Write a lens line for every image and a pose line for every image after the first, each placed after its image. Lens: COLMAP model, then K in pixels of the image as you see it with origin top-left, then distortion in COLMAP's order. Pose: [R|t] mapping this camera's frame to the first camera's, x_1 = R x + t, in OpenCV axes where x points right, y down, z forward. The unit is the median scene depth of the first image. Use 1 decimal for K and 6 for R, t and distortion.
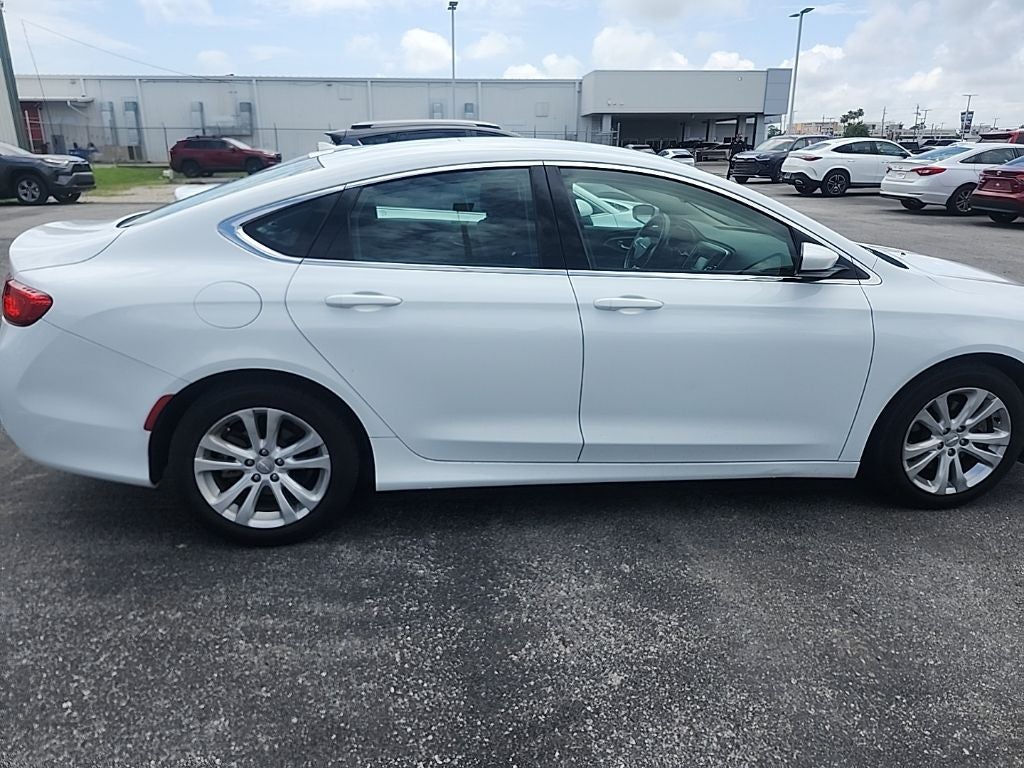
lens RADIAL K [[737.9, 0, 512.9], [0, 737.9, 379.6], [0, 0, 1]] dist [0.040779, -0.041921]
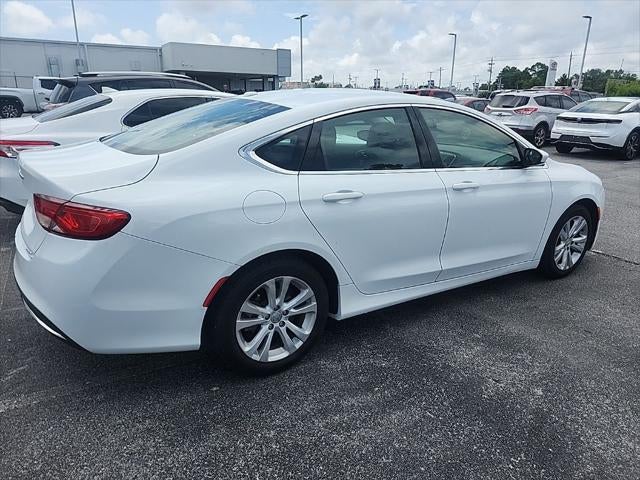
lens RADIAL K [[461.2, 0, 316.1], [0, 461.2, 241.6], [0, 0, 1]] dist [0.040779, -0.041921]
pose [[0.894722, -0.119739, 0.430273, -0.625541], [0.117414, 0.992565, 0.032063, -0.047350], [-0.430913, 0.021832, 0.902129, 0.159933]]
